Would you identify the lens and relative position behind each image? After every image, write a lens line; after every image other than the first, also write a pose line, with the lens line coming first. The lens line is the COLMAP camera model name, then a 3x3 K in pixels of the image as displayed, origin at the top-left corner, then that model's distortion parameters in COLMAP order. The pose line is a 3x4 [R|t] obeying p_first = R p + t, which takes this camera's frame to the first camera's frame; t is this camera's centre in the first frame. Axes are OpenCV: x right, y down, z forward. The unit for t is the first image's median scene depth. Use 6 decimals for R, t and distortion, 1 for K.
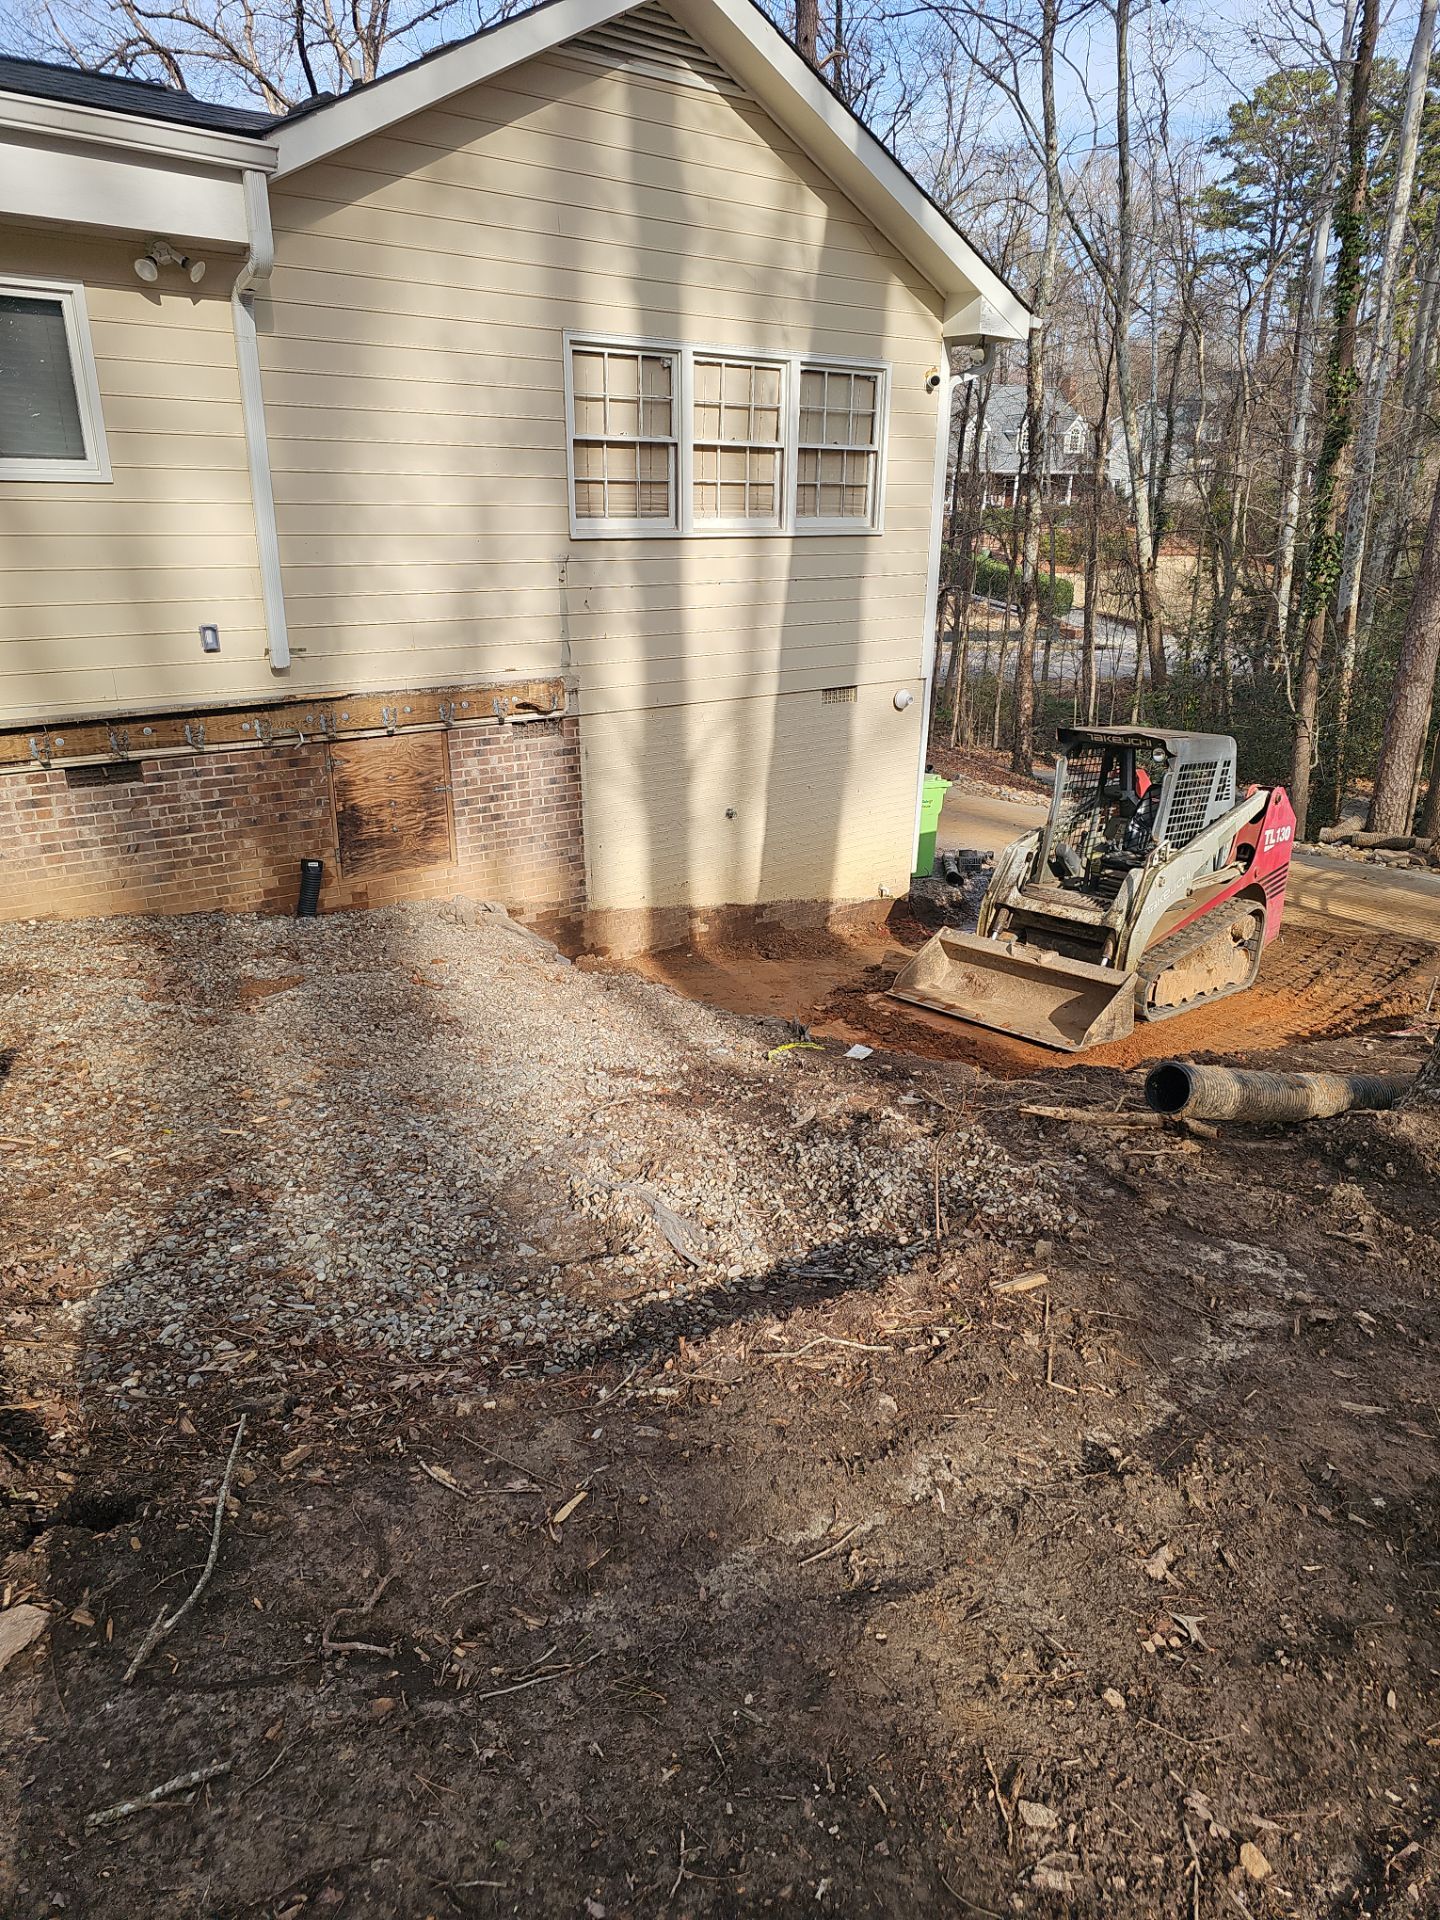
lens RADIAL K [[1252.3, 0, 717.8], [0, 1252.3, 969.7], [0, 0, 1]] dist [0.054318, -0.034934]
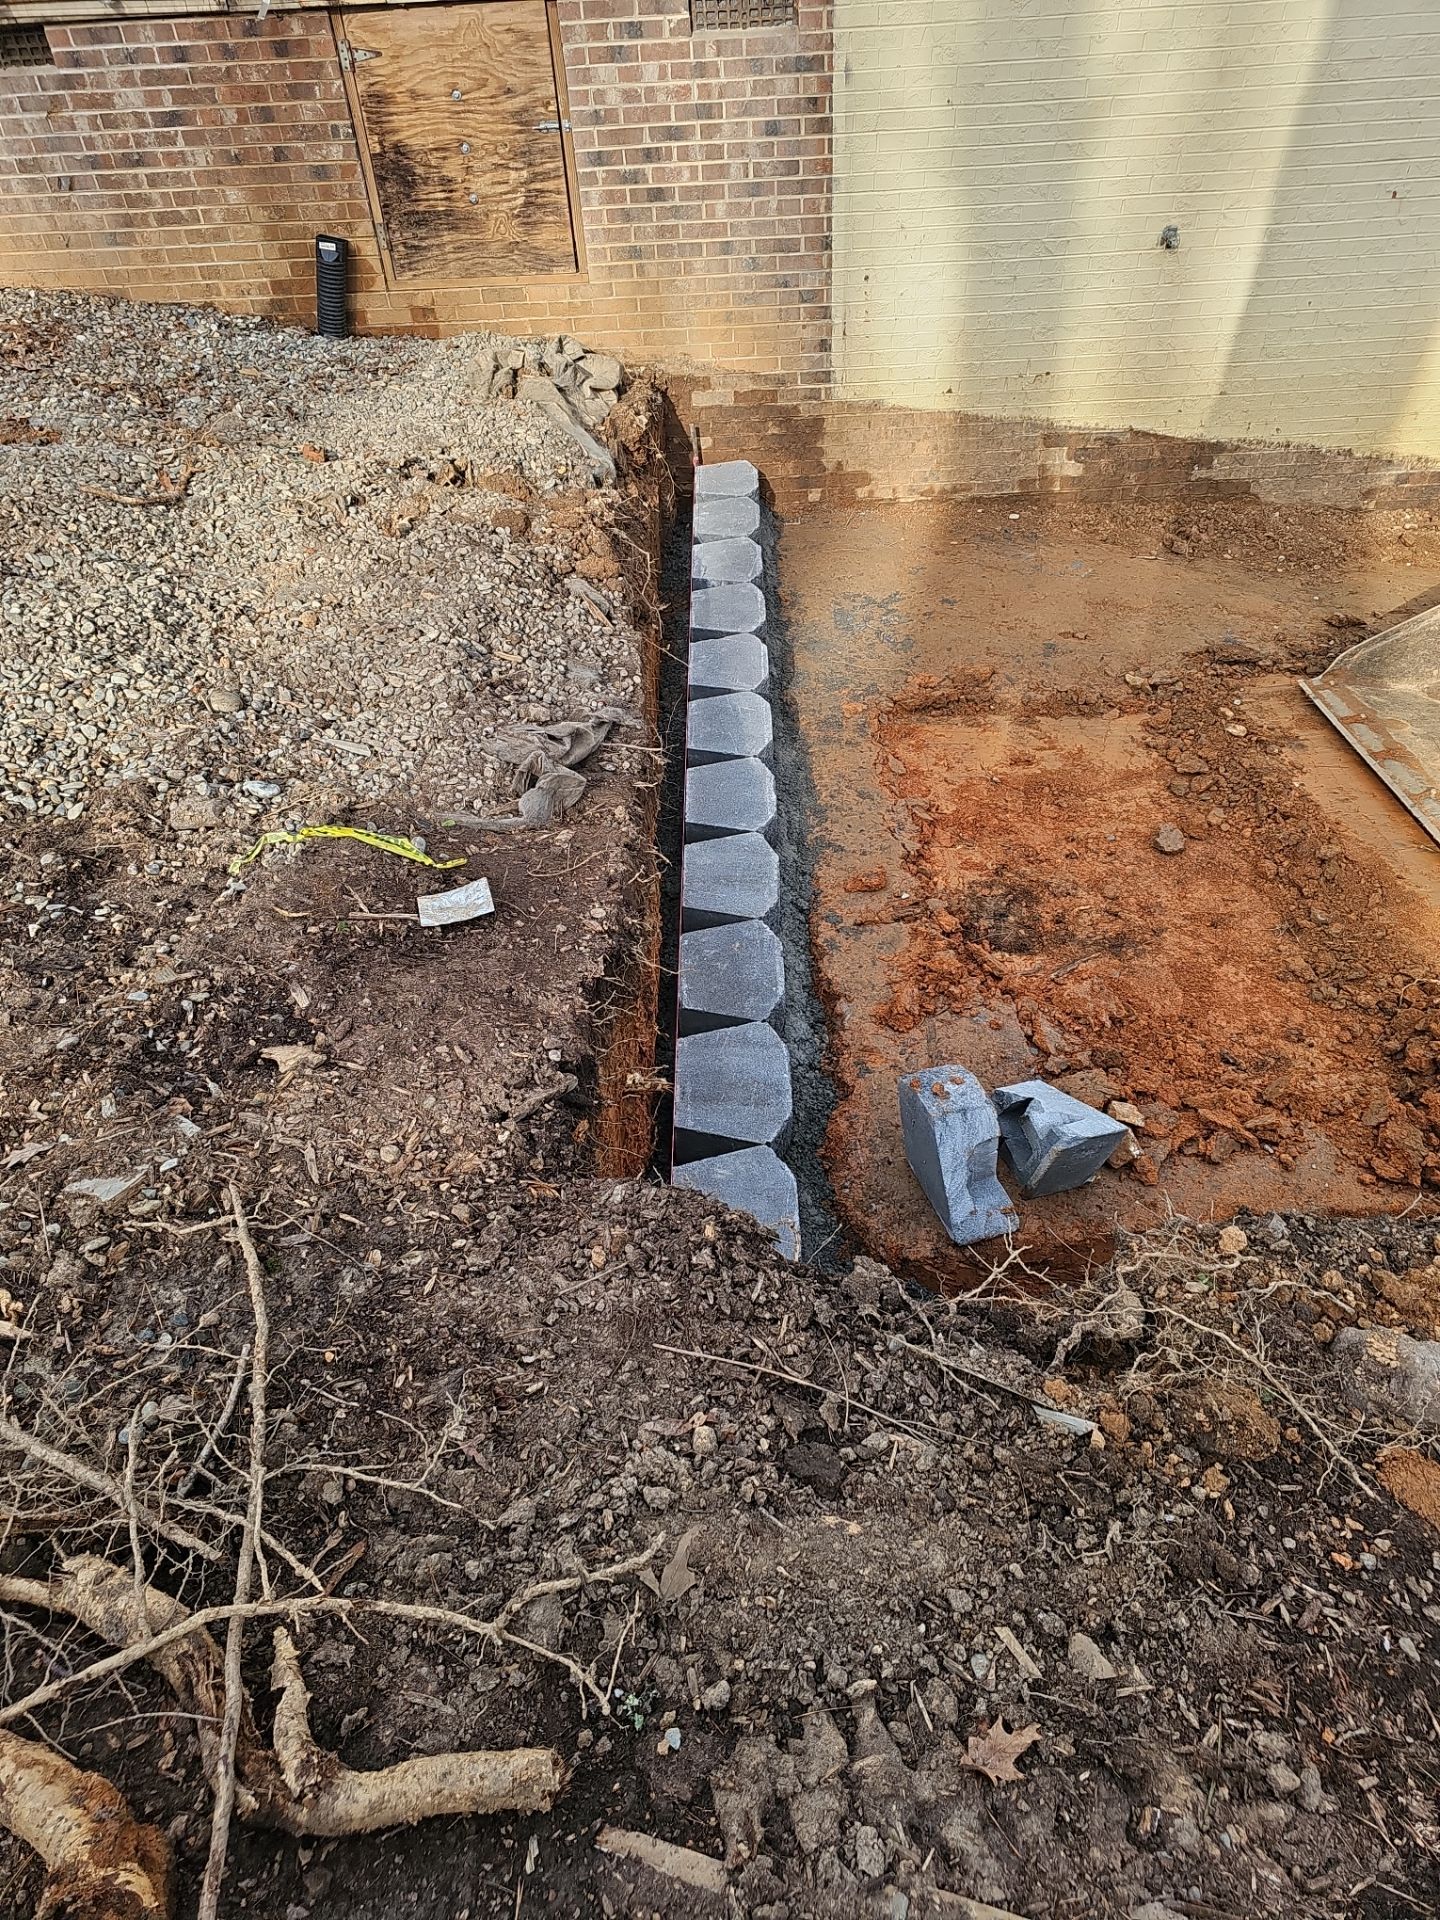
lens RADIAL K [[1252.3, 0, 720.4], [0, 1252.3, 958.6], [0, 0, 1]] dist [0.054318, -0.034934]
pose [[0.788721, 0.387449, -0.477287, 0.244011], [-0.163194, 0.880494, 0.445082, -0.073764], [0.592695, -0.273155, 0.757693, 0.460103]]
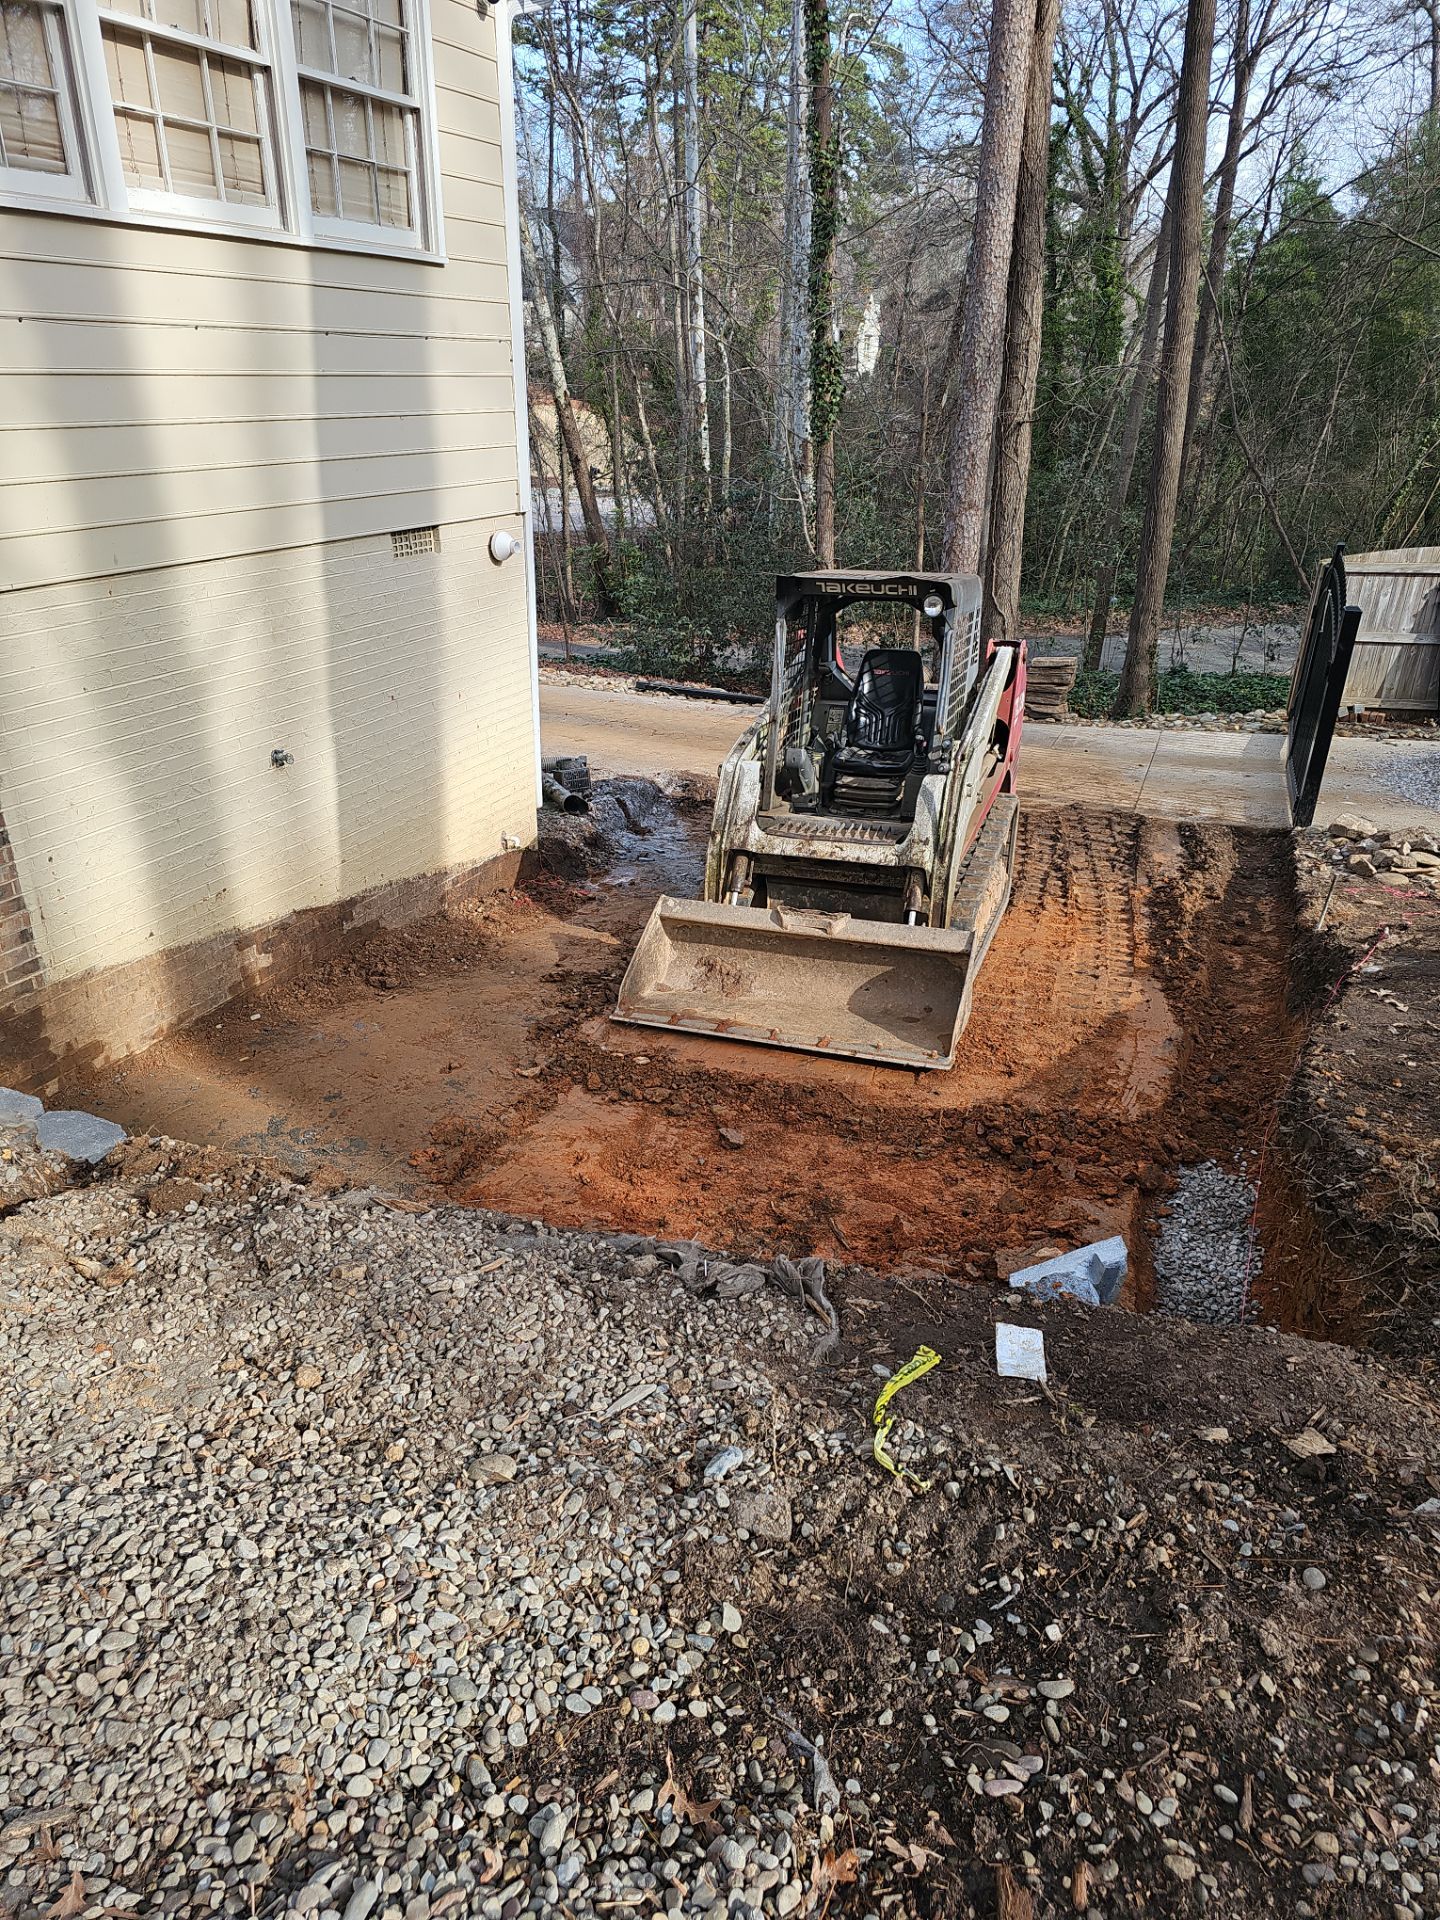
lens RADIAL K [[1252.3, 0, 723.5], [0, 1252.3, 953.9], [0, 0, 1]] dist [0.054318, -0.034934]
pose [[0.880477, -0.188204, 0.435131, -0.085496], [0.149049, 0.981177, 0.122783, -0.084434], [-0.450049, -0.043252, 0.891956, 0.422927]]
